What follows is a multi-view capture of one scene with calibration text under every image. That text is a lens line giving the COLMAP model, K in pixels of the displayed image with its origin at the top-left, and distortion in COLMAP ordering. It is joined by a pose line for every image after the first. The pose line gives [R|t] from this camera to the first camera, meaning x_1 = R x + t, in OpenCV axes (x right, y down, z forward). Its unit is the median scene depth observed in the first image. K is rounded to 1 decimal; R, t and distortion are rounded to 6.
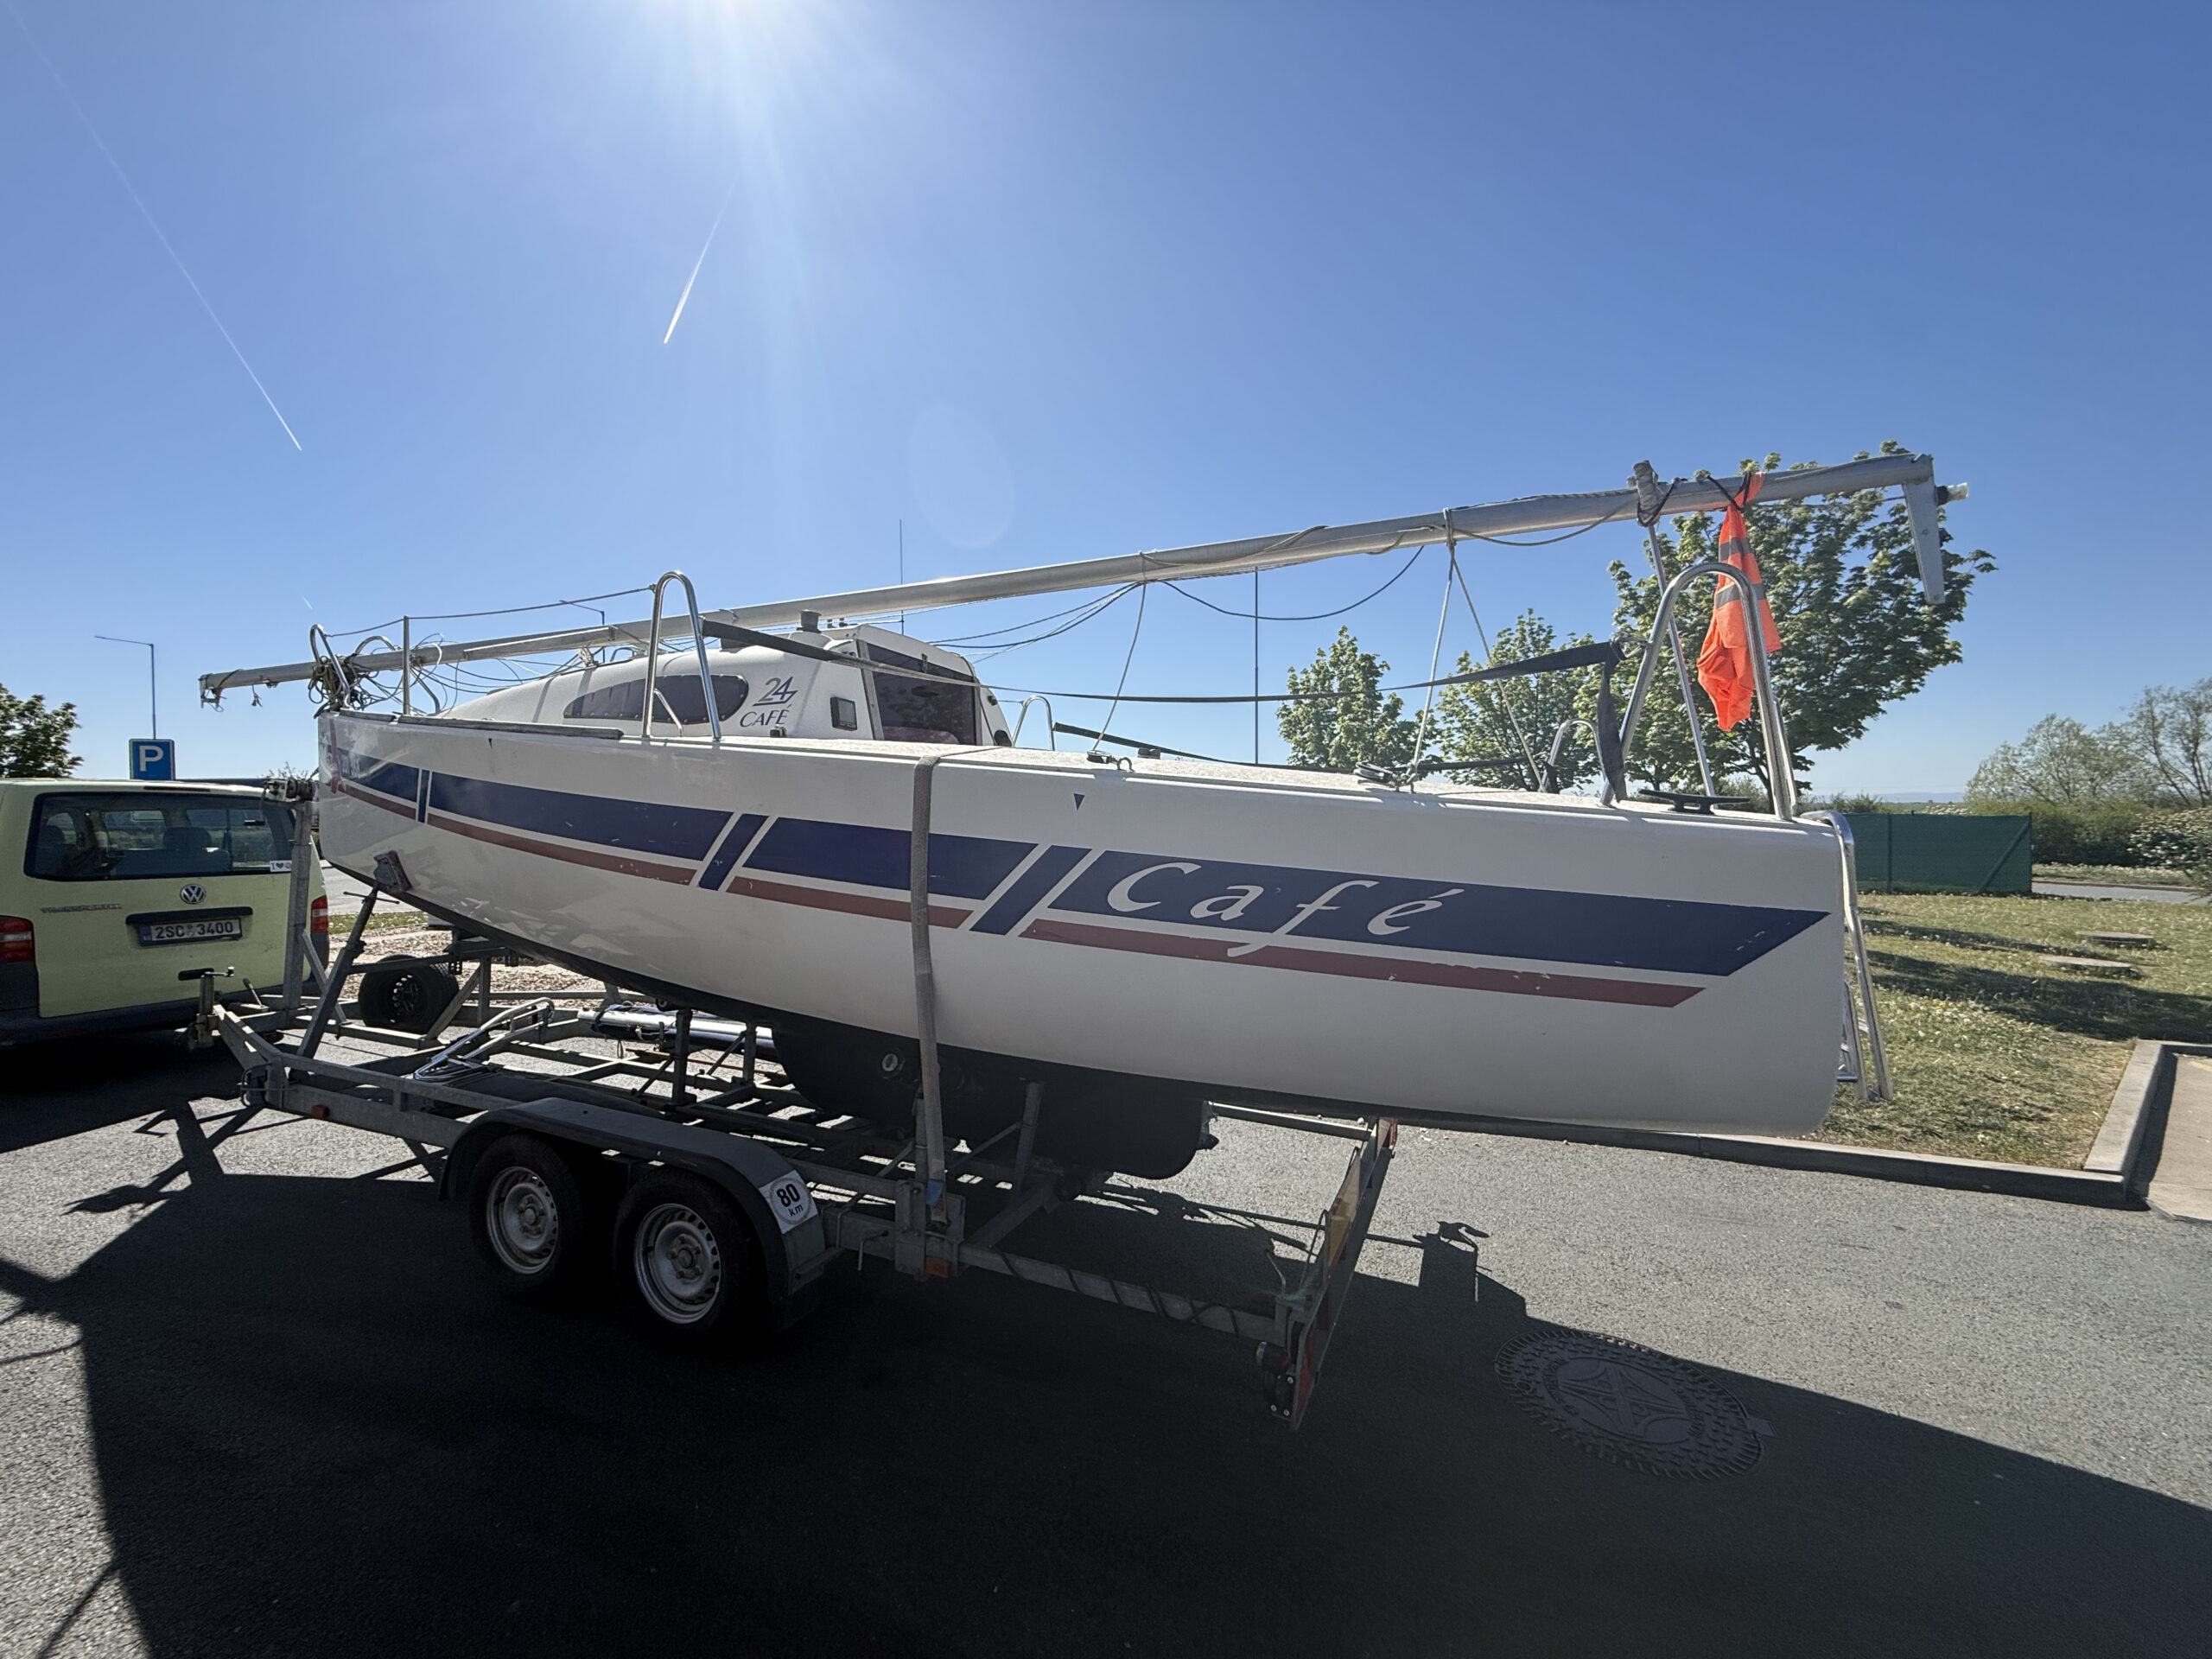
lens RADIAL K [[980.7, 0, 1106.4], [0, 980.7, 815.8], [0, 0, 1]] dist [0.000165, -0.000172]
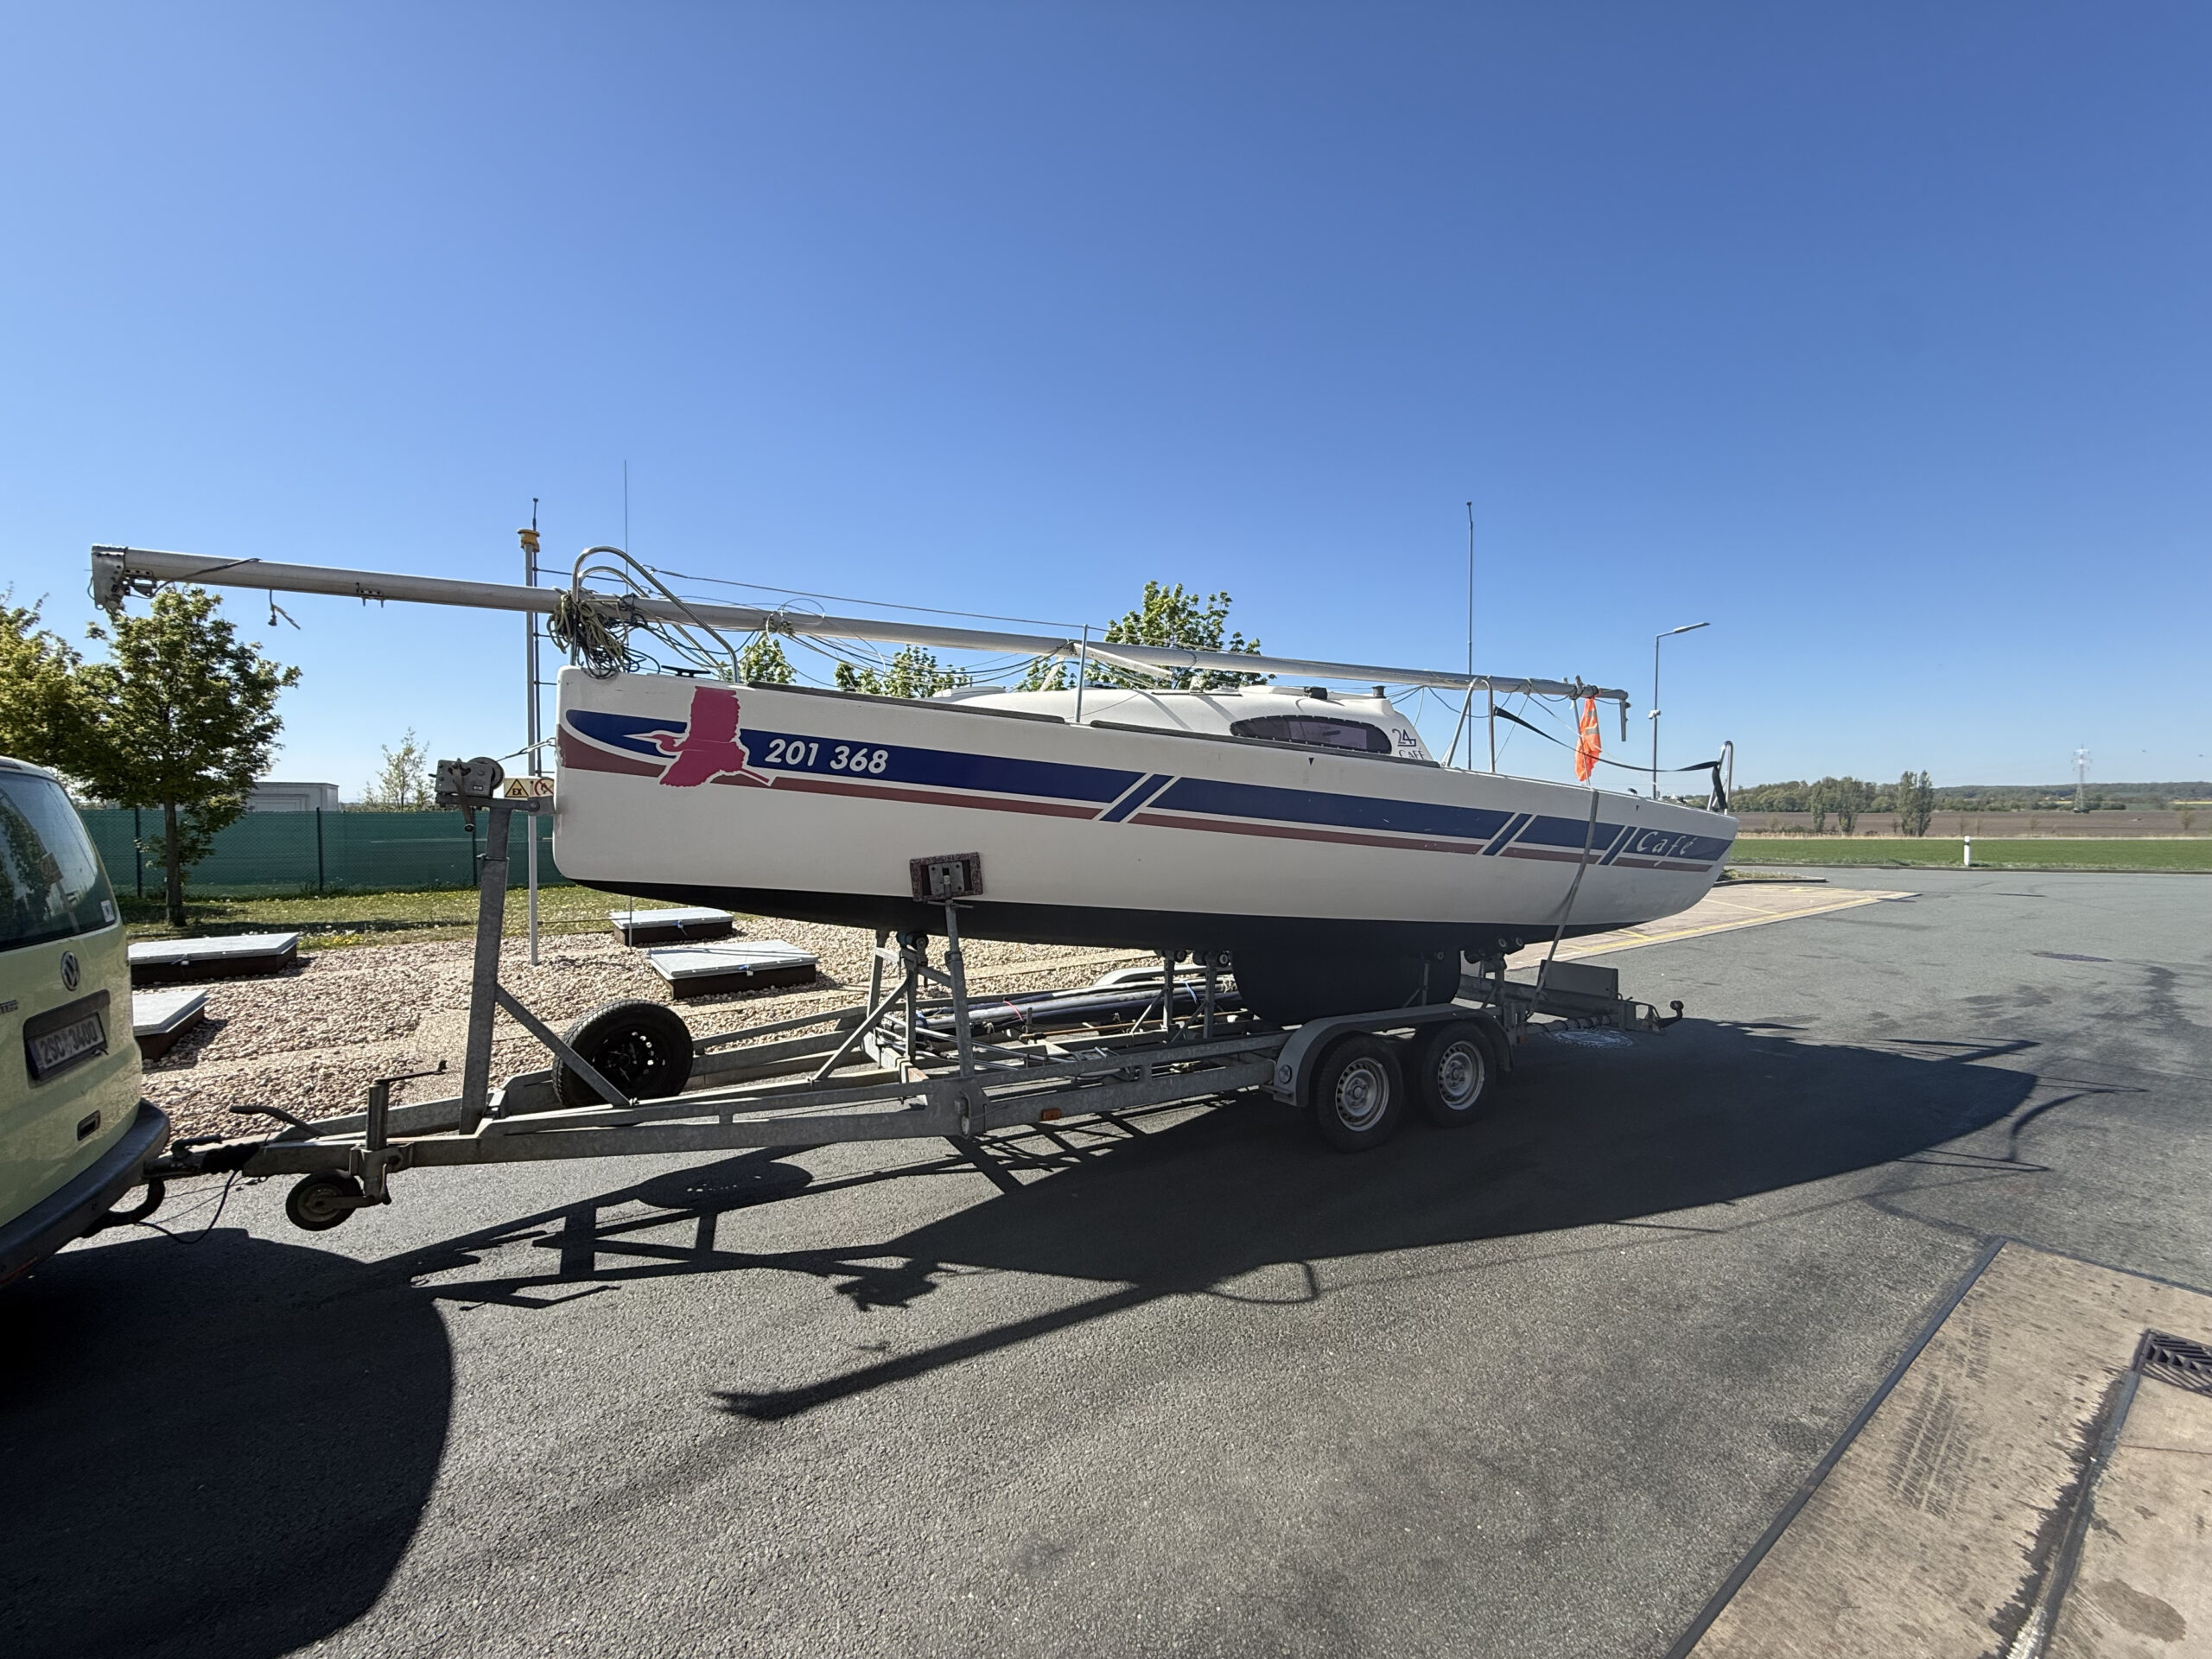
lens RADIAL K [[980.7, 0, 1108.2], [0, 980.7, 832.8], [0, 0, 1]] dist [0.000165, -0.000172]
pose [[0.570903, -0.019506, 0.820786, -2.245210], [0.010076, 0.999809, 0.016752, -0.005897], [-0.820956, -0.001293, 0.570991, 0.538406]]
